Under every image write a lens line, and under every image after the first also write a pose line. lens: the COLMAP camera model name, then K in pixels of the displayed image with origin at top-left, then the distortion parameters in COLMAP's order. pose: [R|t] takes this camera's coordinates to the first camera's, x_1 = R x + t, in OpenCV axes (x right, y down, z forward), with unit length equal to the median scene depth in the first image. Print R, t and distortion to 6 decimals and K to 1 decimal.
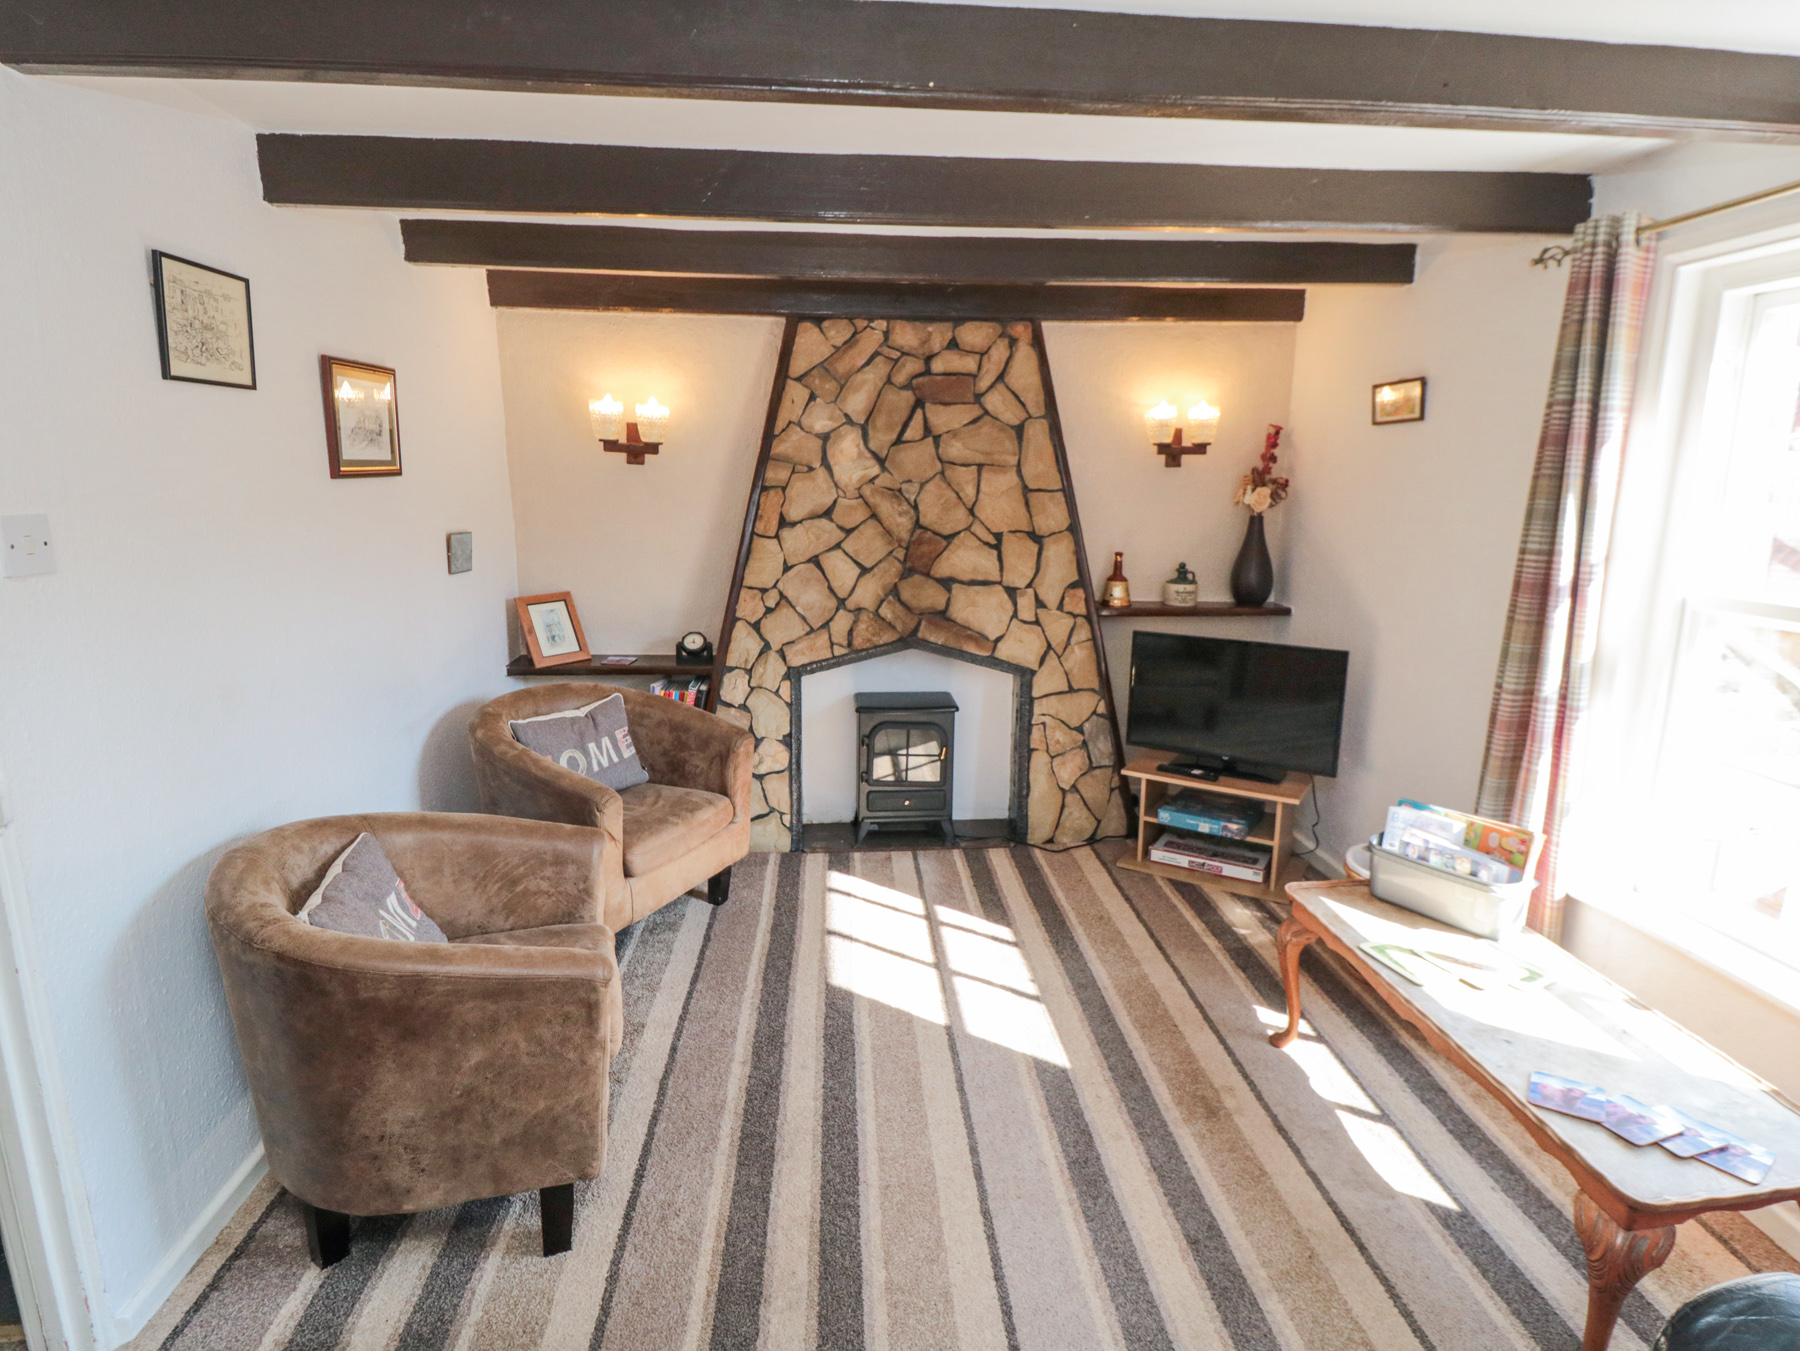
lens RADIAL K [[939.1, 0, 933.1], [0, 939.1, 666.2], [0, 0, 1]] dist [0.007303, -0.016842]
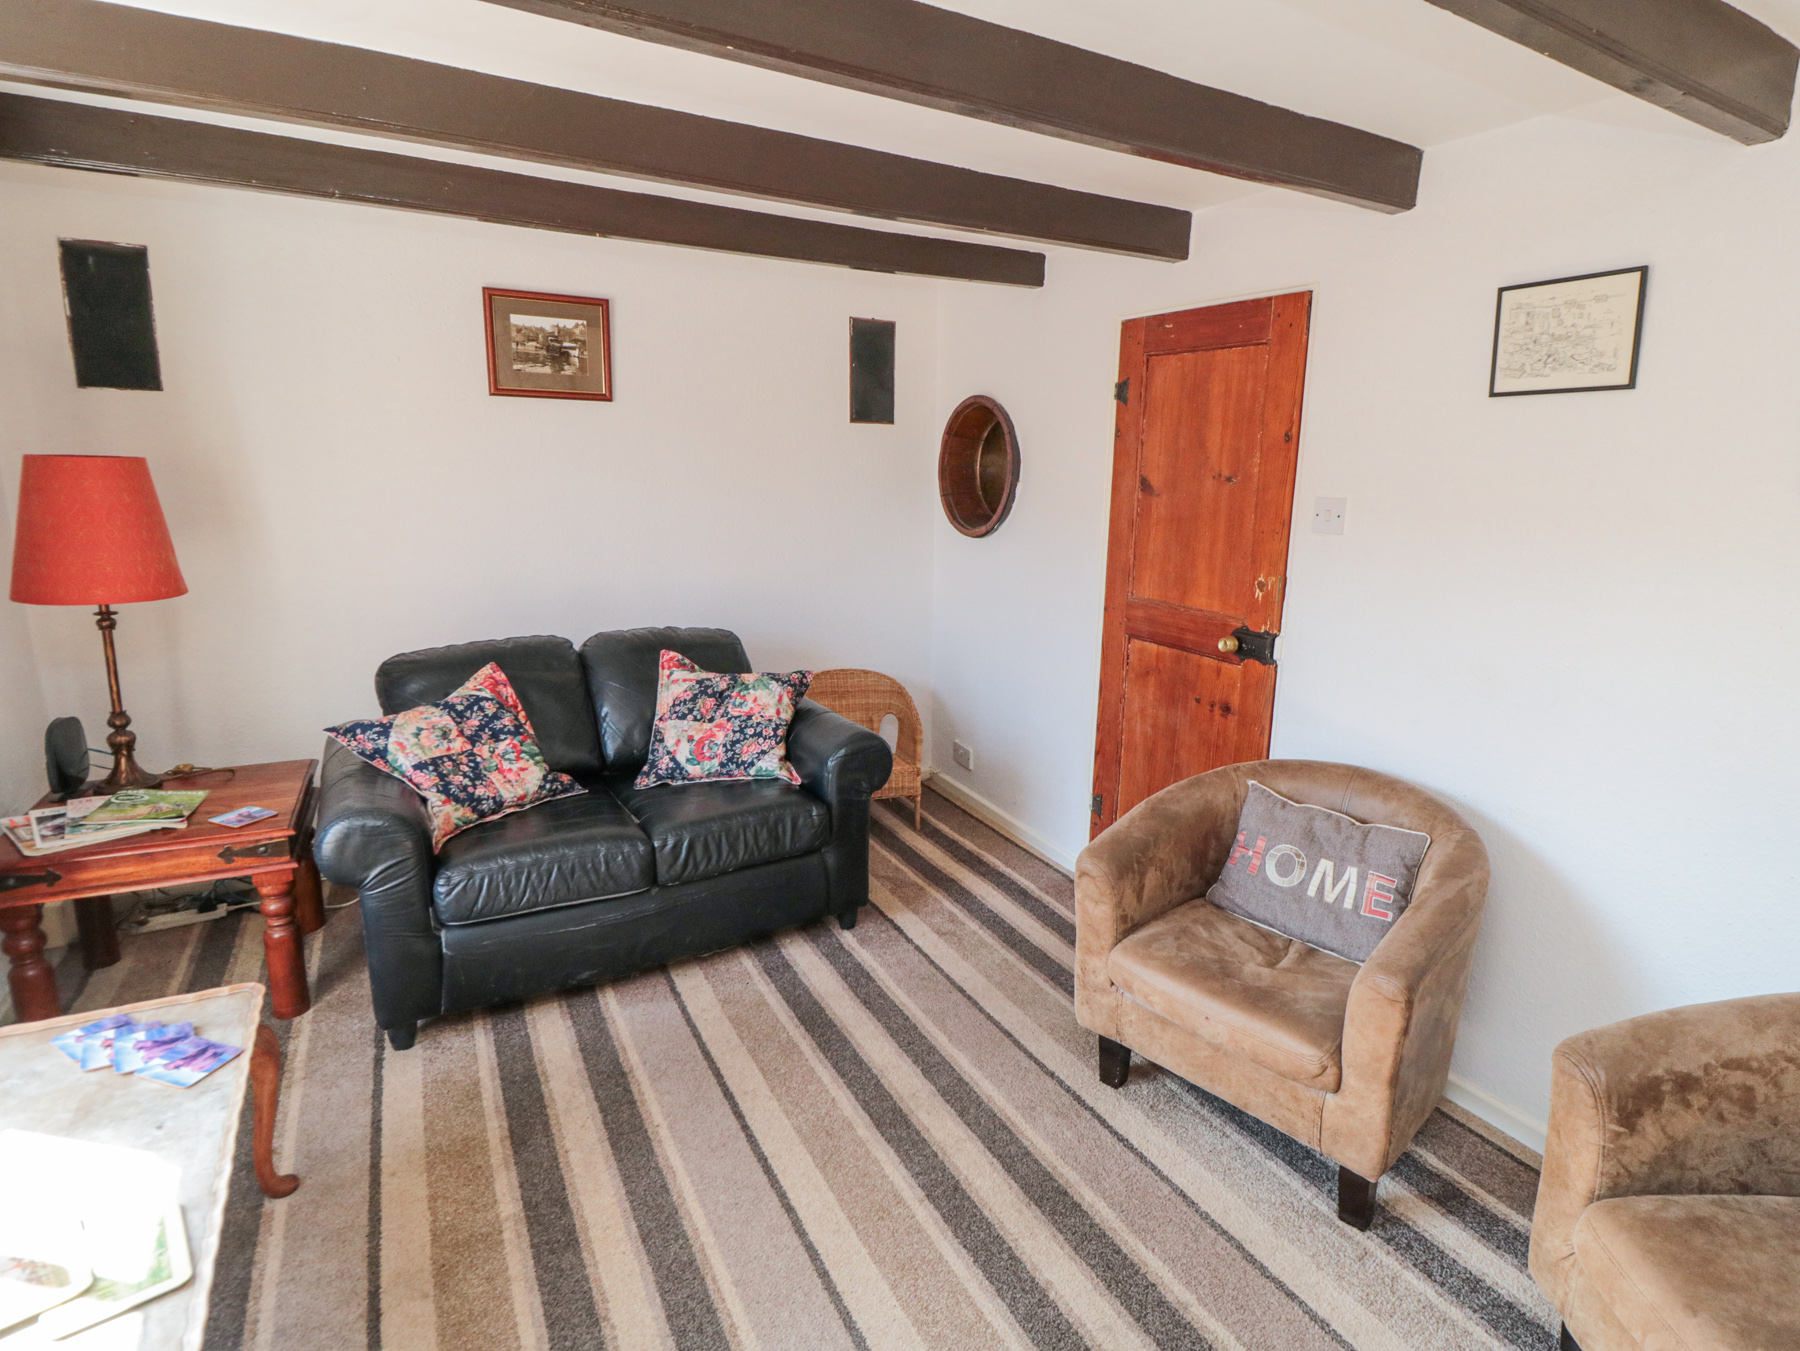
lens RADIAL K [[939.1, 0, 933.1], [0, 939.1, 666.2], [0, 0, 1]] dist [0.007303, -0.016842]
pose [[-0.914955, 0.051816, -0.400215, 0.150012], [-0.113104, 0.919051, 0.377562, -0.171910], [0.387382, 0.390718, -0.835030, 0.877164]]
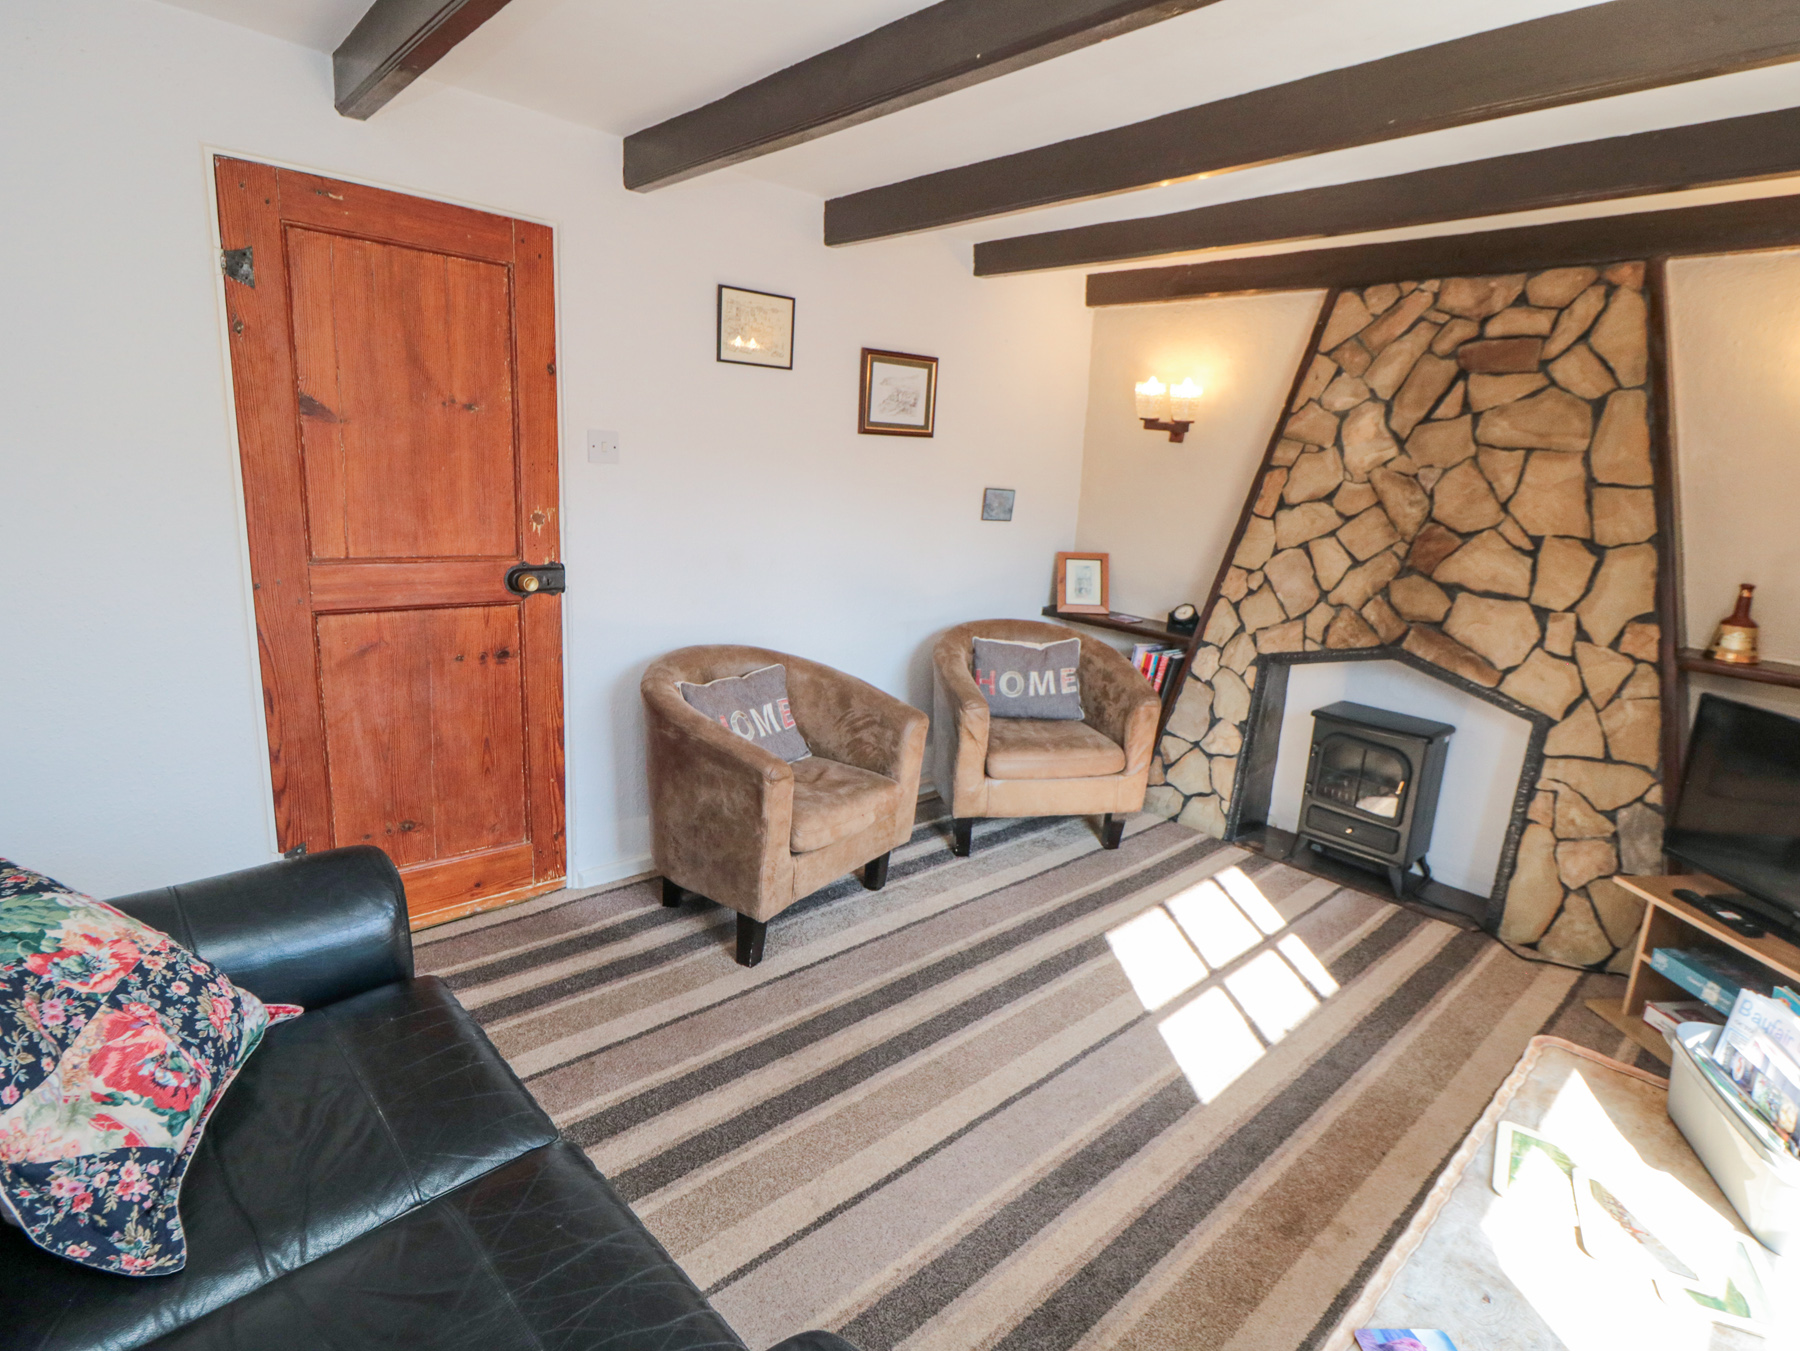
lens RADIAL K [[939.1, 0, 933.1], [0, 939.1, 666.2], [0, 0, 1]] dist [0.007303, -0.016842]
pose [[0.613835, 0.195651, -0.764805, 0.387564], [-0.207405, 0.974737, 0.082891, 0.003356], [0.761702, 0.107743, 0.638907, 0.129752]]
